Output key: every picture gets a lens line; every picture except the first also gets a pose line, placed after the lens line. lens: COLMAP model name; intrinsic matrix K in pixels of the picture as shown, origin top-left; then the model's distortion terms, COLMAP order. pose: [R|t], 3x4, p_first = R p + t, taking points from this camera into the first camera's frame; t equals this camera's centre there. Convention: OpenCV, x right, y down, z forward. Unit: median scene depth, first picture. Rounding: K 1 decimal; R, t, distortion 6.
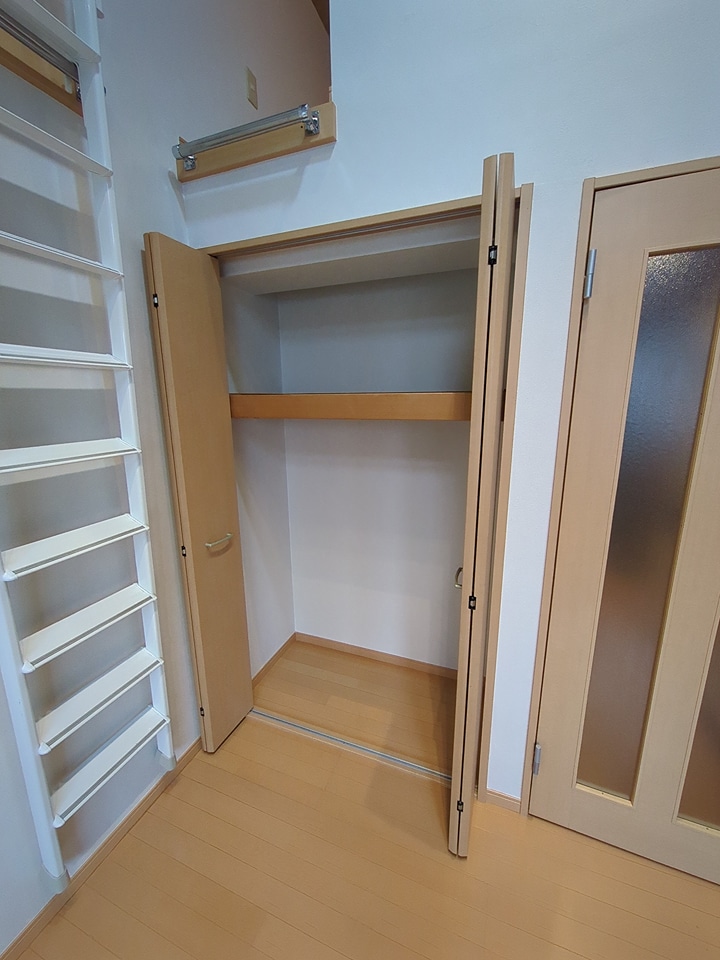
lens RADIAL K [[377.3, 0, 362.6], [0, 377.3, 477.9], [0, 0, 1]] dist [-0.006094, 0.001989]
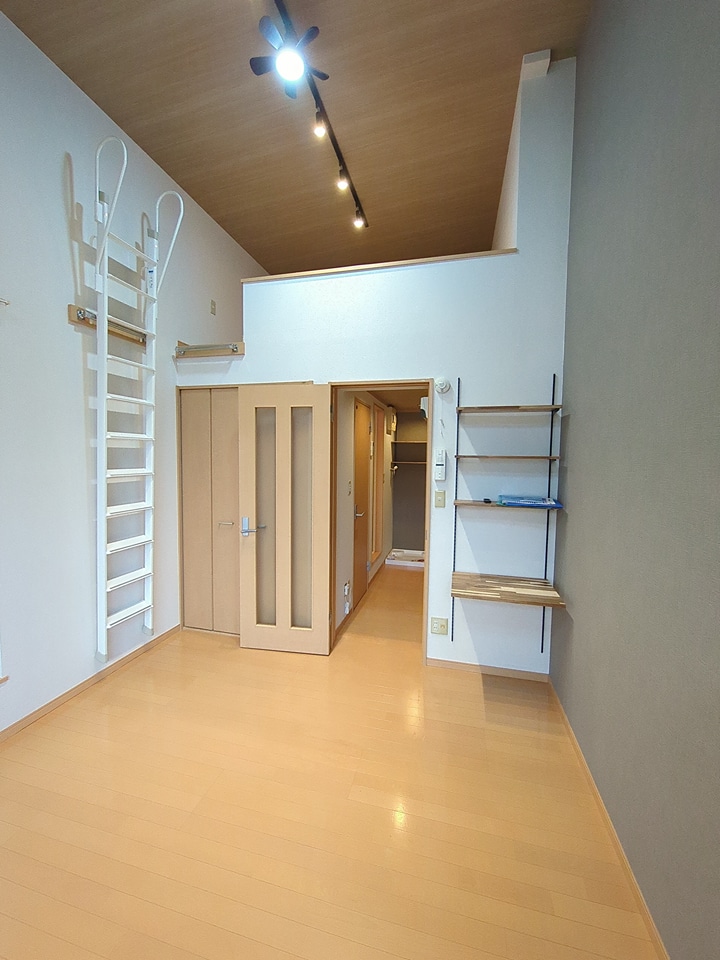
lens RADIAL K [[377.3, 0, 357.4], [0, 377.3, 472.3], [0, 0, 1]] dist [-0.006094, 0.001989]
pose [[0.993444, 0.015425, 0.113275, 0.408844], [0.004221, 0.985231, -0.171180, 0.323098], [-0.114243, 0.170536, 0.978706, -1.441844]]
